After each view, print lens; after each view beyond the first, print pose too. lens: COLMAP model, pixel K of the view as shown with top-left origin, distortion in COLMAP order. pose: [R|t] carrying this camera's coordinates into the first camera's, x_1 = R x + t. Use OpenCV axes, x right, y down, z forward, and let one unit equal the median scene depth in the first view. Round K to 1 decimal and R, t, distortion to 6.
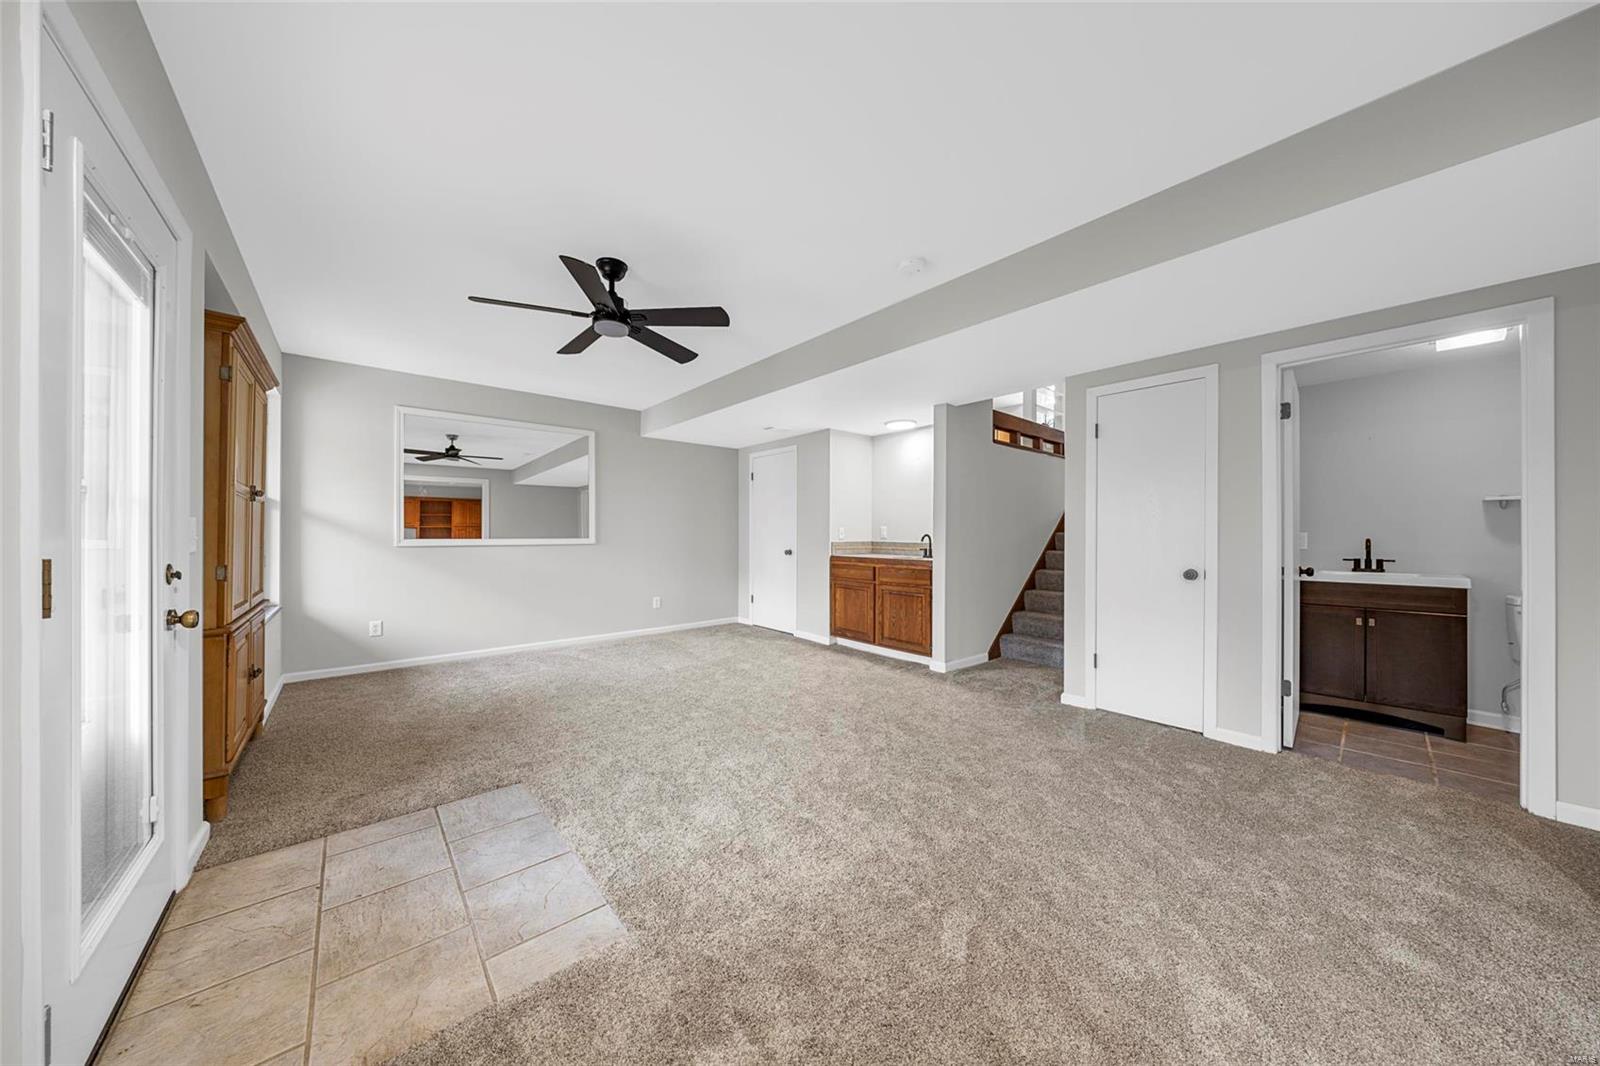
lens RADIAL K [[507.1, 0, 800.0], [0, 507.1, 533.0], [0, 0, 1]] dist [0.008922, -0.005811]
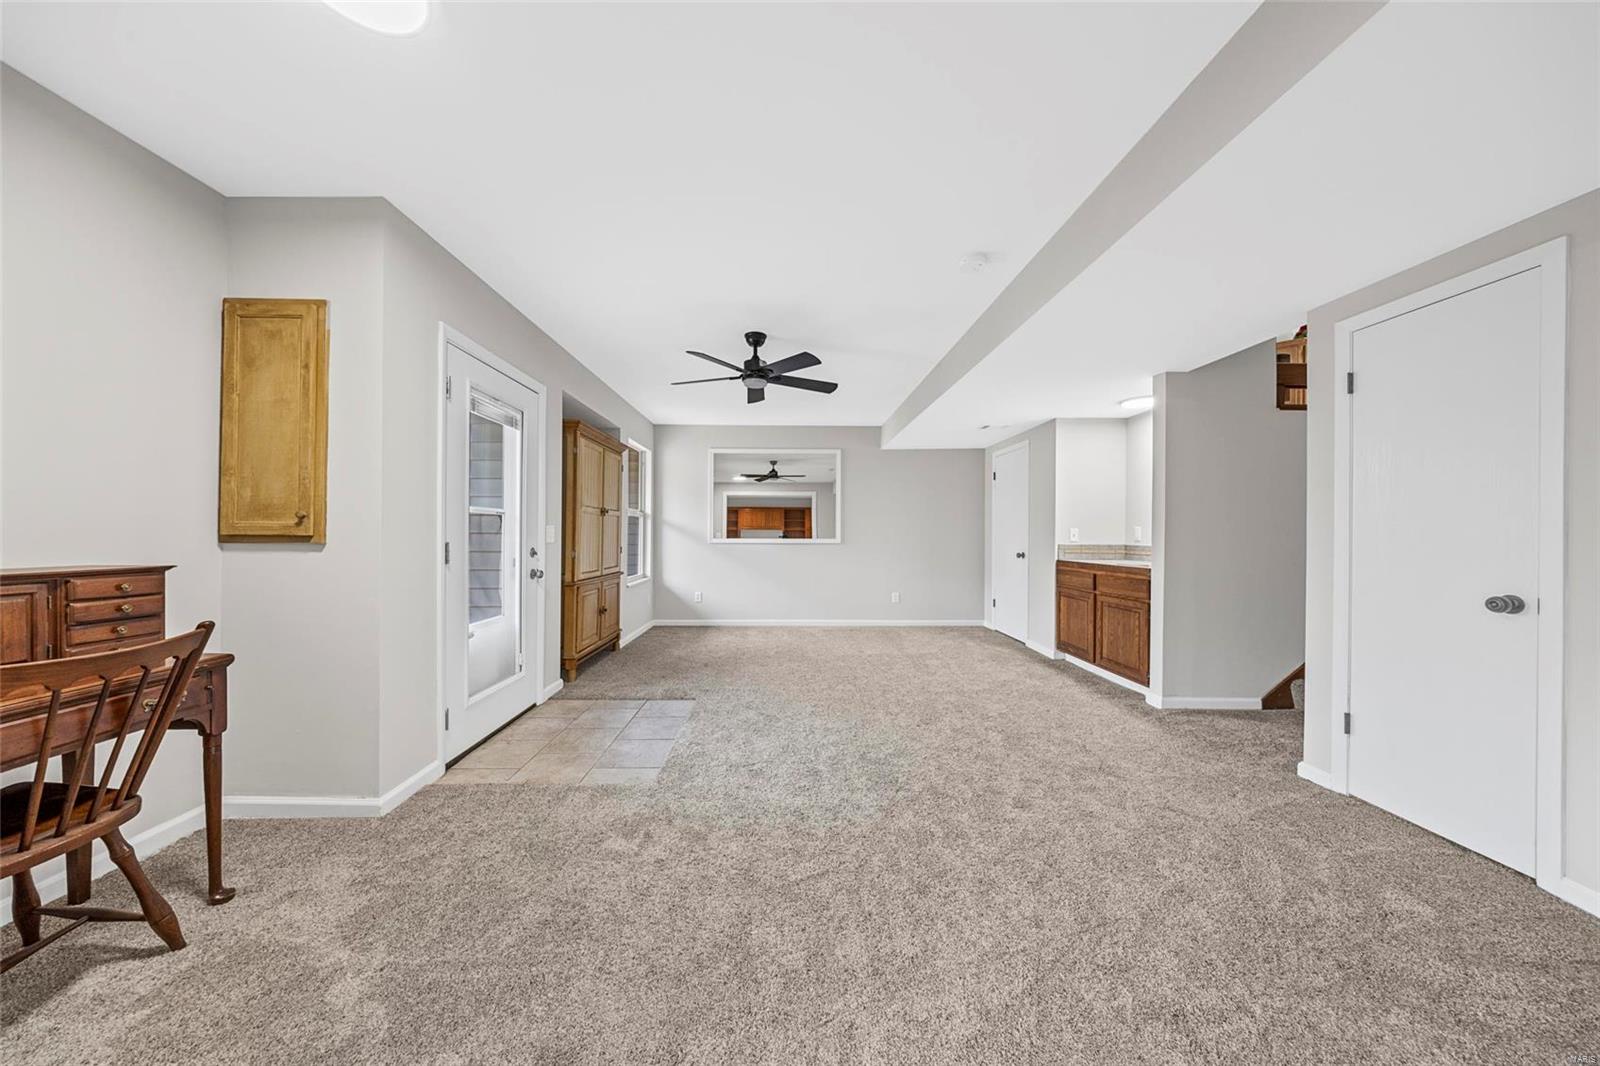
lens RADIAL K [[507.1, 0, 800.0], [0, 507.1, 533.0], [0, 0, 1]] dist [0.008922, -0.005811]
pose [[0.778178, -0.000668, -0.628043, 0.304517], [-0.001912, 0.999992, -0.003434, 0.001315], [0.628041, 0.003873, 0.778171, 0.012591]]
